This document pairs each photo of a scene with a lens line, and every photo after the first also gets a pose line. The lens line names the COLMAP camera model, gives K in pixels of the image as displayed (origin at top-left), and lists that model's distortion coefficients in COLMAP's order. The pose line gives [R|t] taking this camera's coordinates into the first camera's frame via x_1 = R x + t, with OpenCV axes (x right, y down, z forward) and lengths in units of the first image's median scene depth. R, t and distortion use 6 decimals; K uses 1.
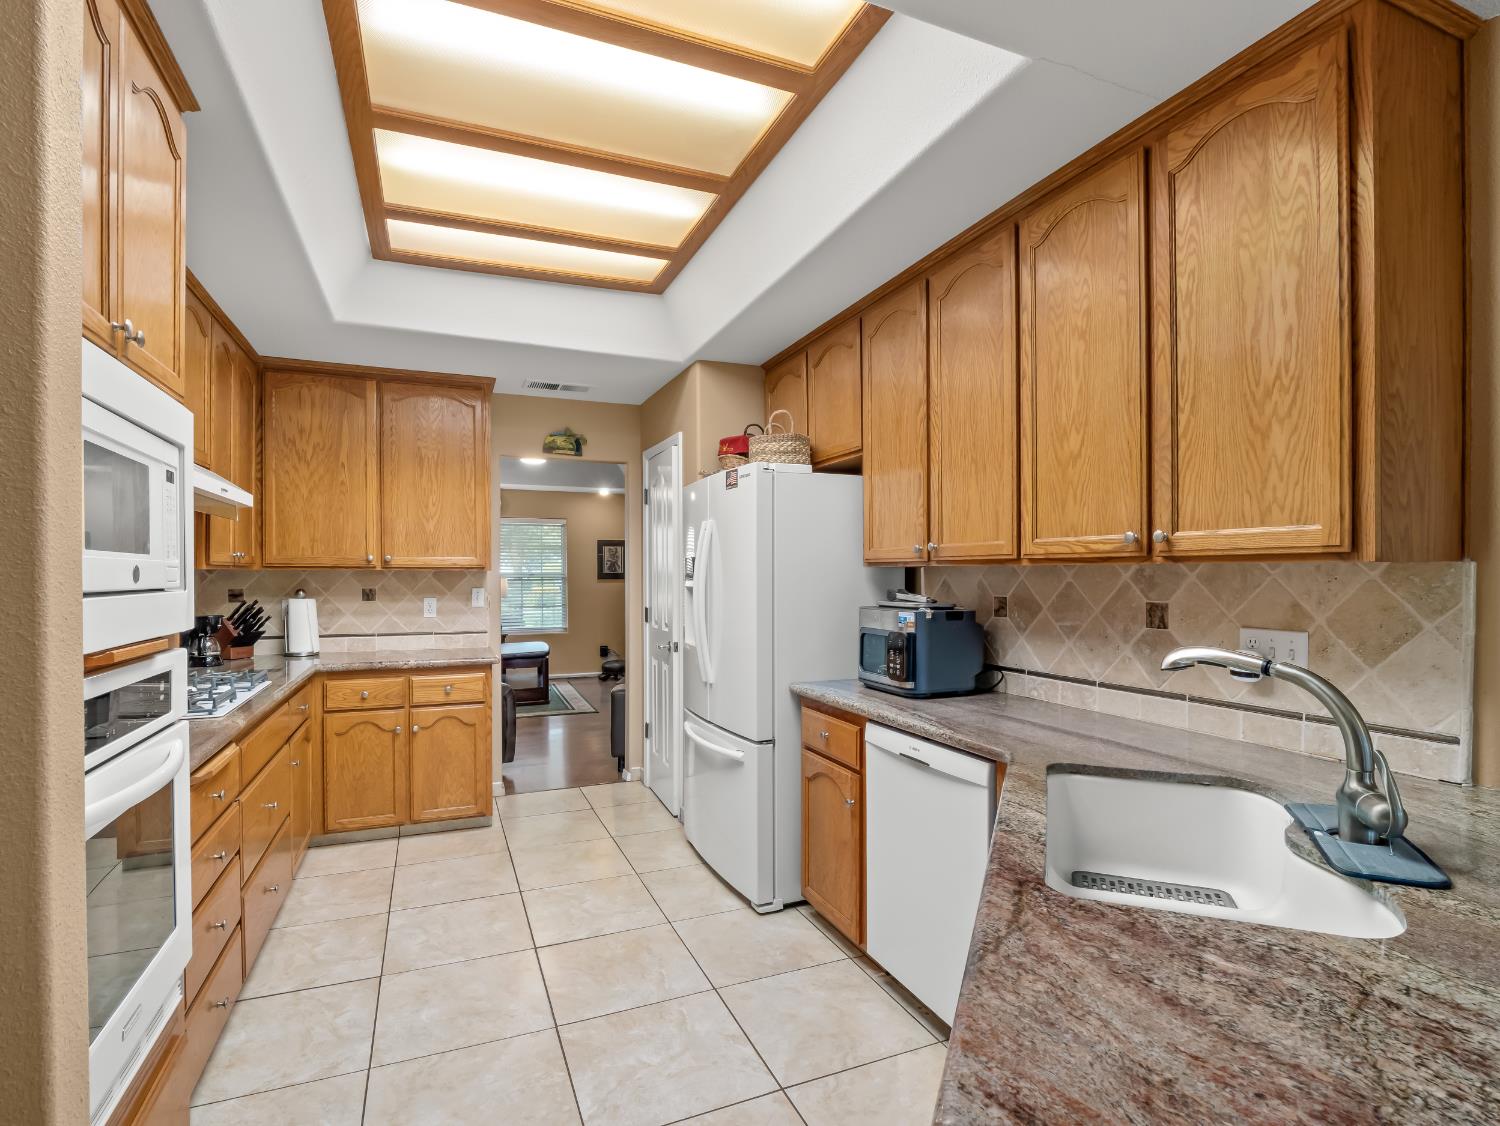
lens RADIAL K [[735.3, 0, 750.0], [0, 735.3, 578.5], [0, 0, 1]] dist [-0.011630, -0.001777]
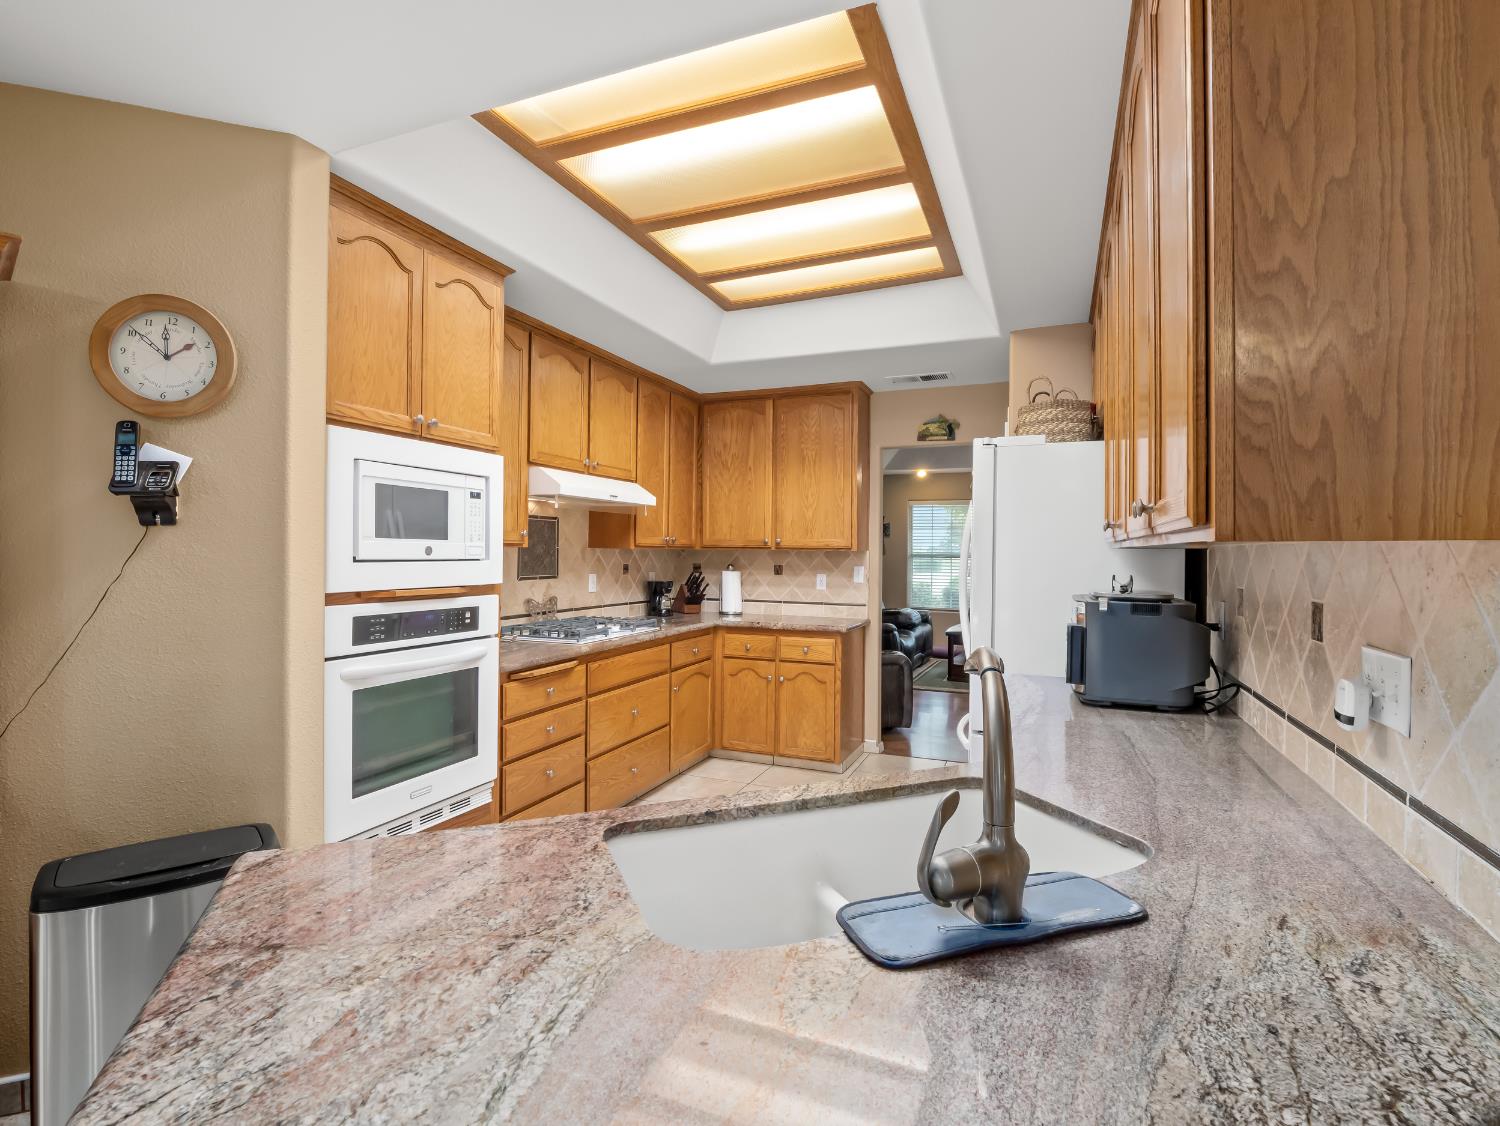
lens RADIAL K [[735.3, 0, 754.0], [0, 735.3, 557.1], [0, 0, 1]] dist [-0.011630, -0.001777]
pose [[0.705553, 0.010472, -0.708579, 0.382385], [-0.012524, 0.999919, 0.002308, -0.002034], [0.708546, 0.007245, 0.705627, 0.094738]]
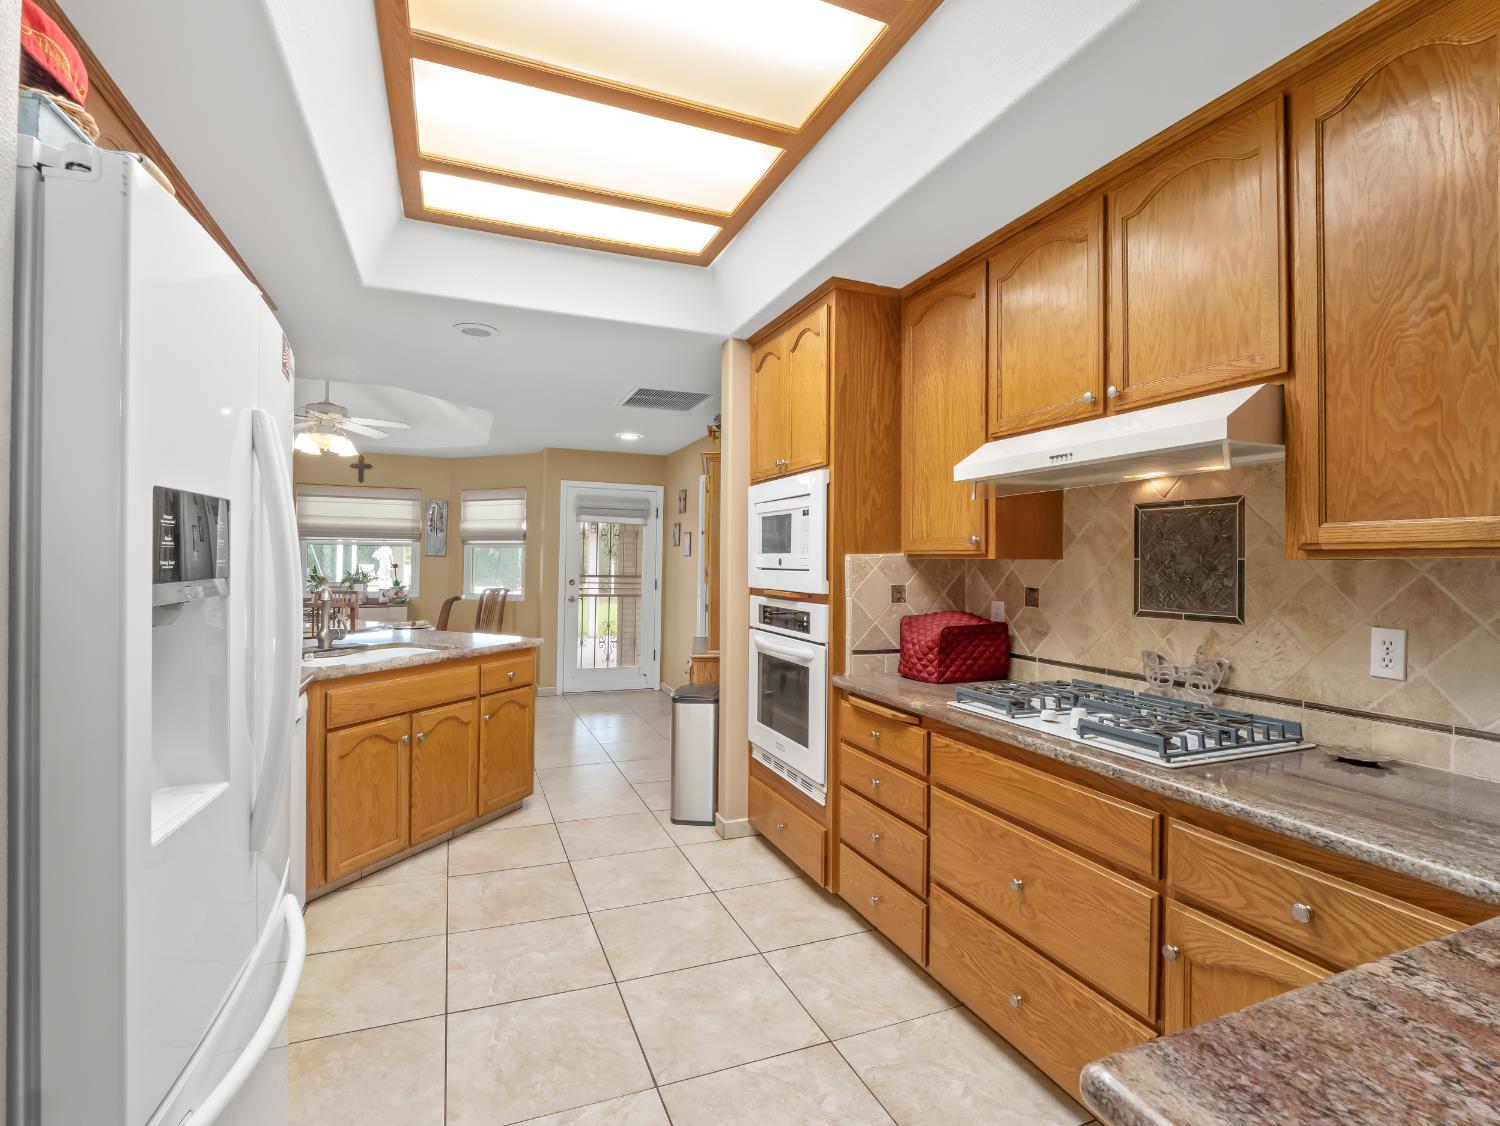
lens RADIAL K [[735.3, 0, 748.9], [0, 735.3, 560.1], [0, 0, 1]] dist [-0.011630, -0.001777]
pose [[-0.999599, -0.014352, 0.024425, -0.283308], [-0.014289, 0.999894, 0.002781, -0.006489], [-0.024462, 0.002431, -0.999698, 1.226951]]
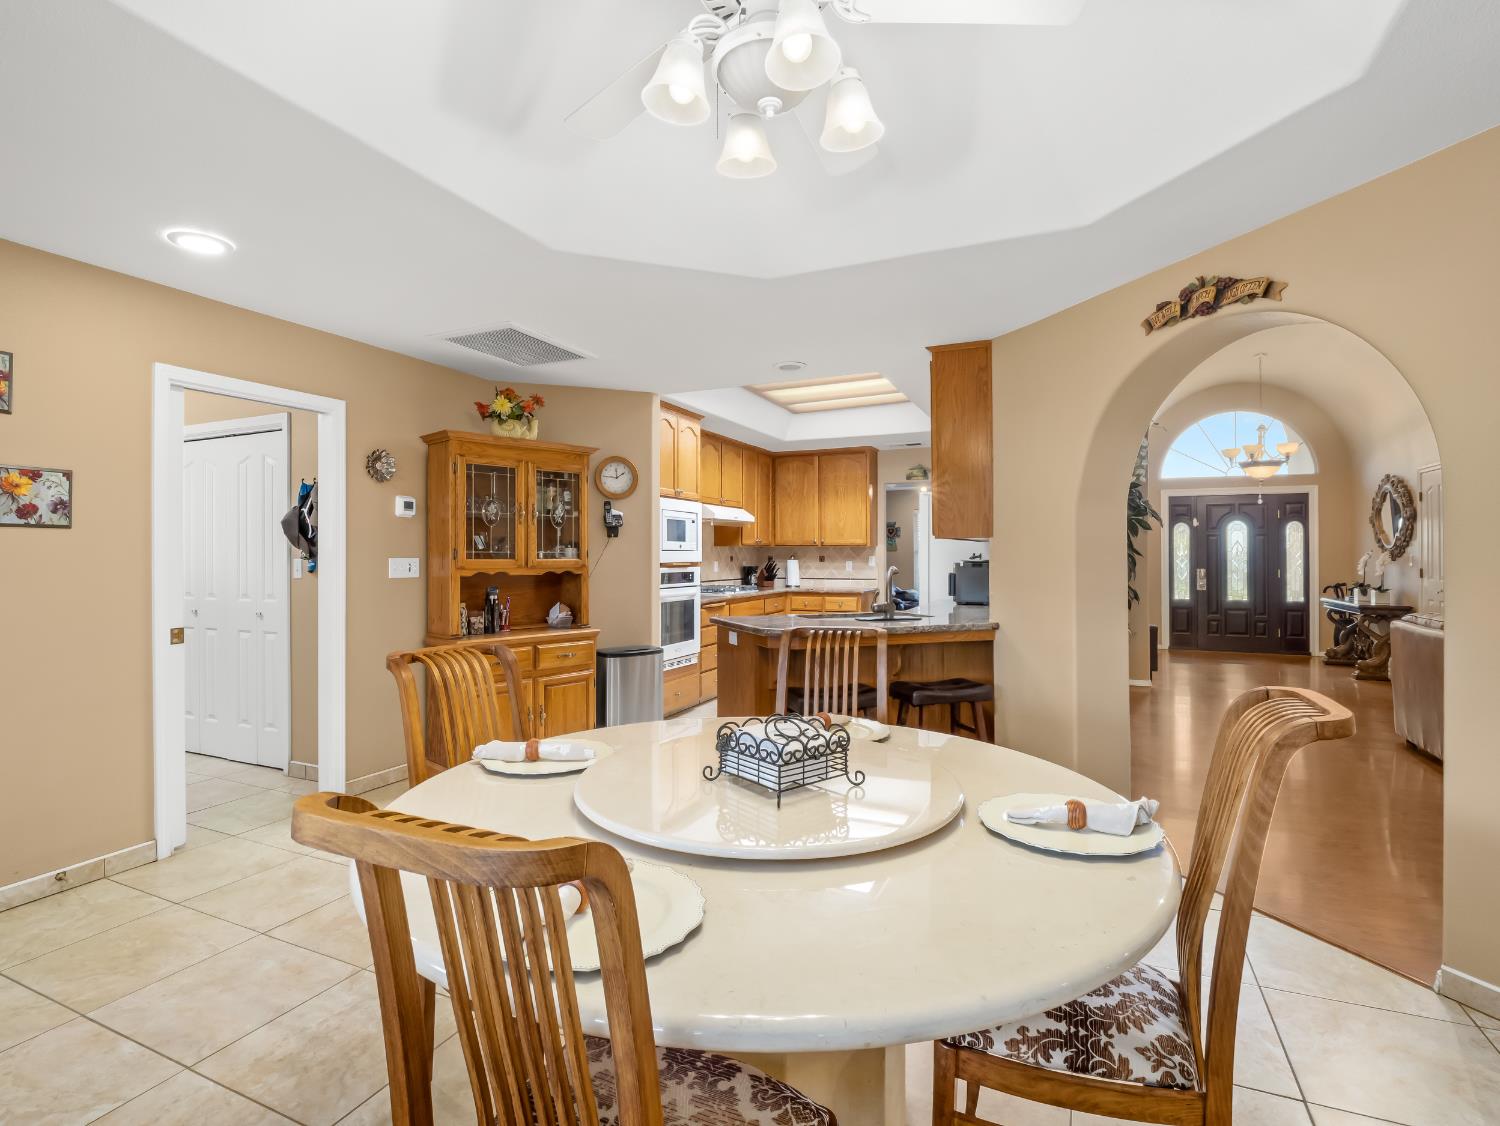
lens RADIAL K [[735.3, 0, 744.0], [0, 735.3, 553.7], [0, 0, 1]] dist [-0.011630, -0.001777]
pose [[0.672196, -0.001695, -0.740371, 0.944869], [-0.002152, 0.999989, -0.004243, 0.019019], [0.740370, 0.004446, 0.672185, -0.591923]]
